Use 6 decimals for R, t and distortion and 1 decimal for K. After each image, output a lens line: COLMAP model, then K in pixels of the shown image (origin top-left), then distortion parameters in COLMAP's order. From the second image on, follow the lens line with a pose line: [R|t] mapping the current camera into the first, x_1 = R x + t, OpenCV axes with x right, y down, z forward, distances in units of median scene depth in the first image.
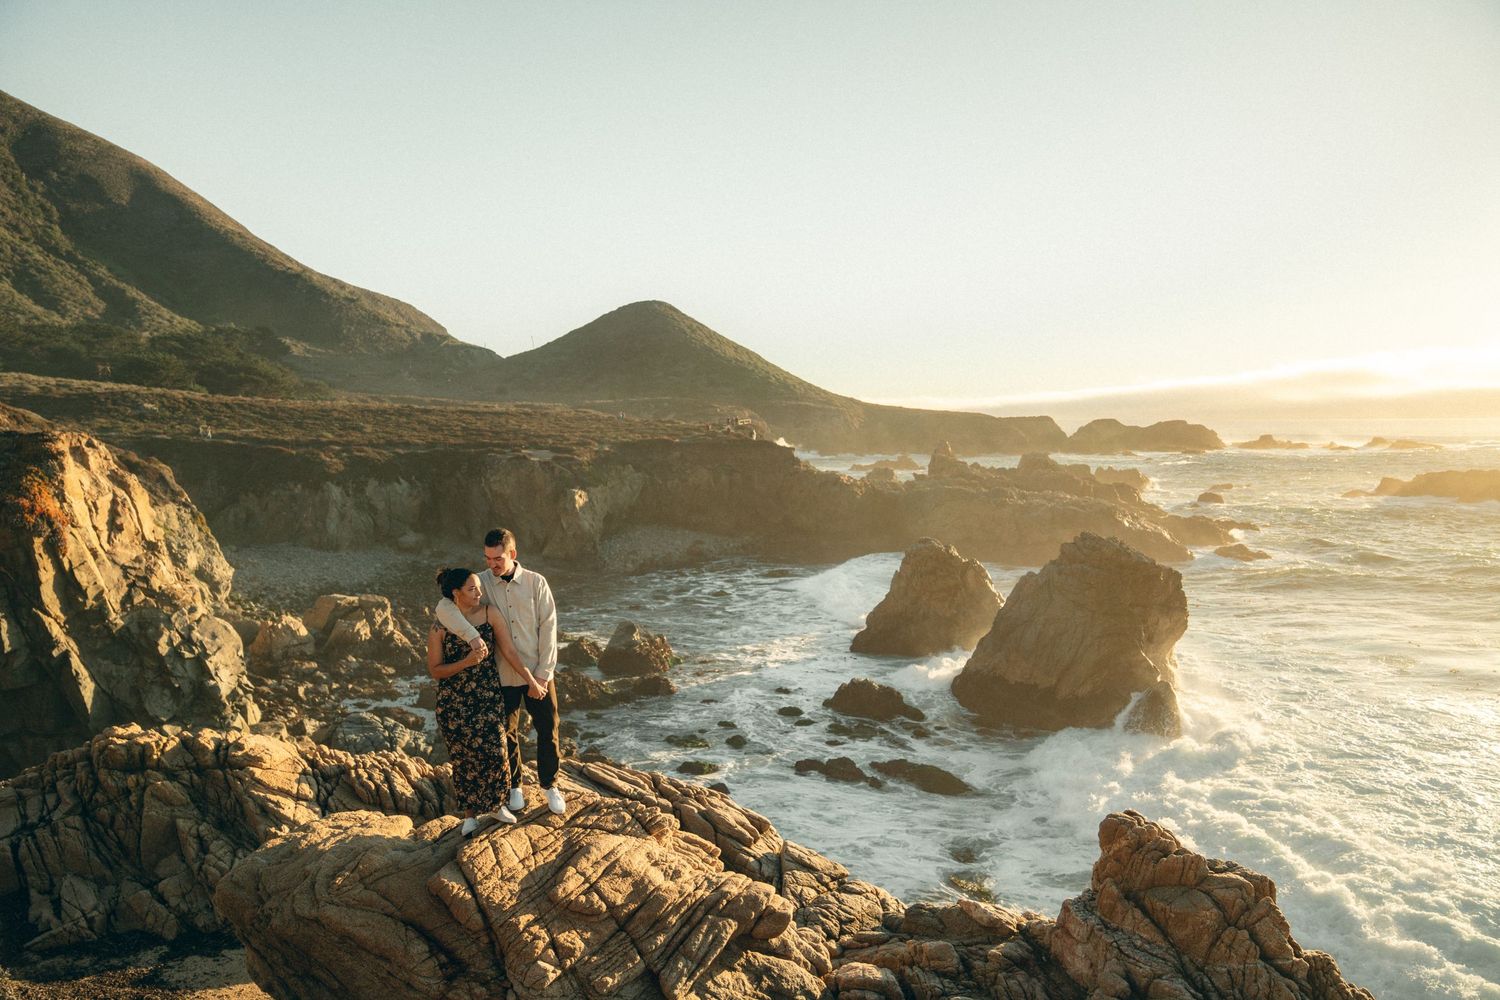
lens RADIAL K [[1052.9, 0, 747.3], [0, 1052.9, 491.5], [0, 0, 1]] dist [-0.116346, 0.066945]
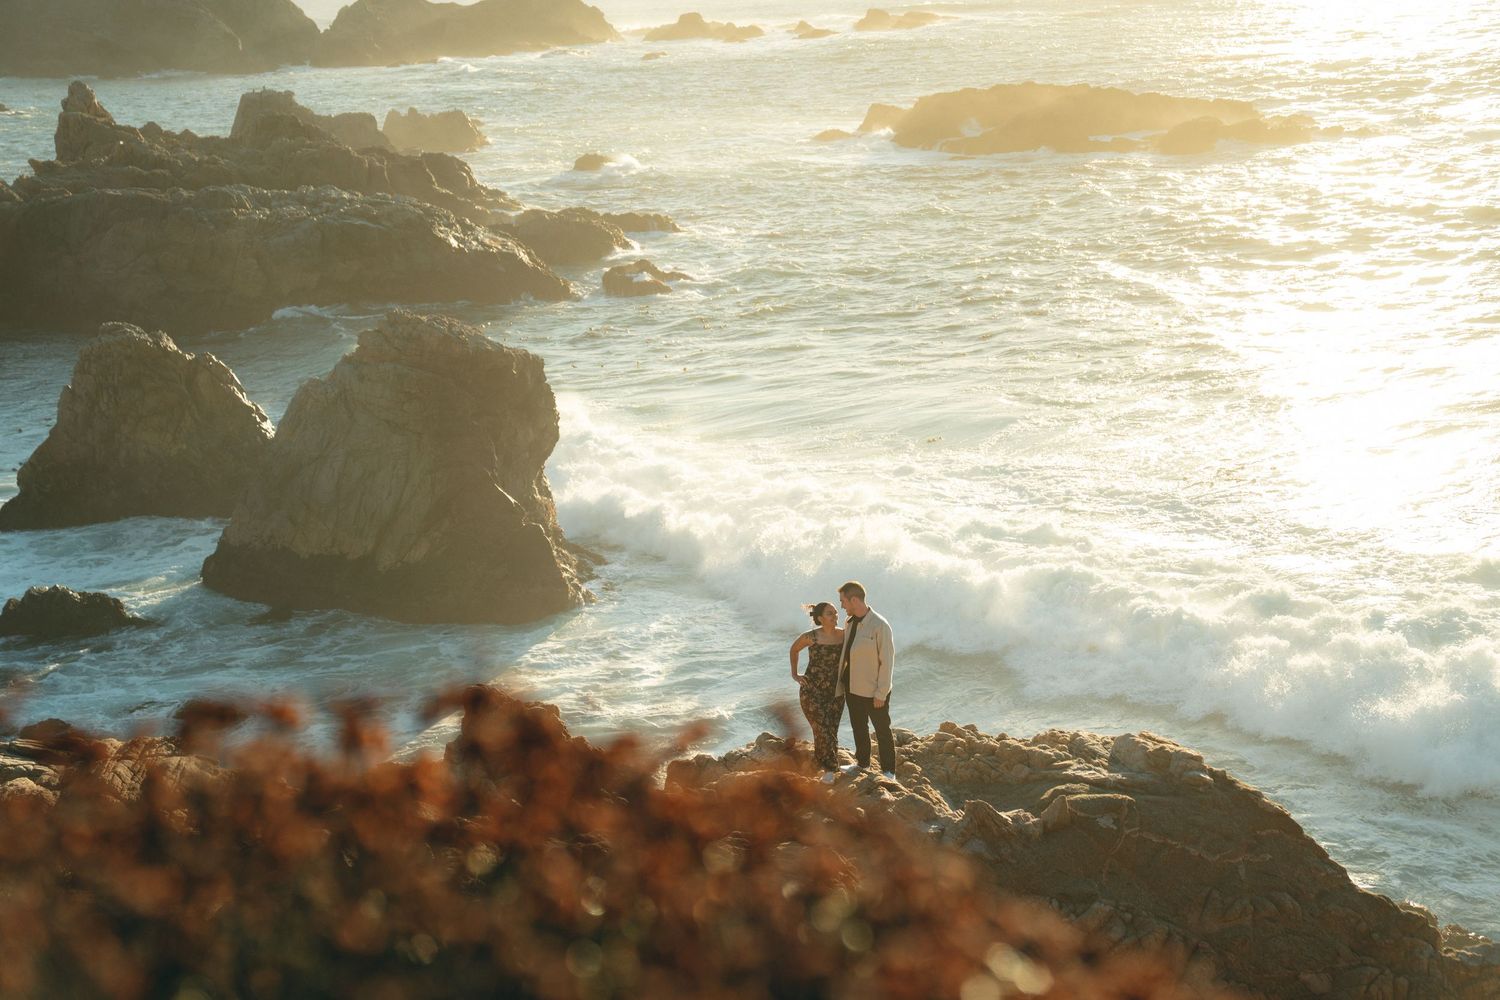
lens RADIAL K [[2107.1, 0, 753.1], [0, 2107.1, 493.7], [0, 0, 1]] dist [0.233811, 0.000000]
pose [[0.879791, -0.139953, 0.454292, -0.099752], [0.063575, 0.981734, 0.179321, -0.076929], [-0.471091, -0.128883, 0.872618, -0.287491]]
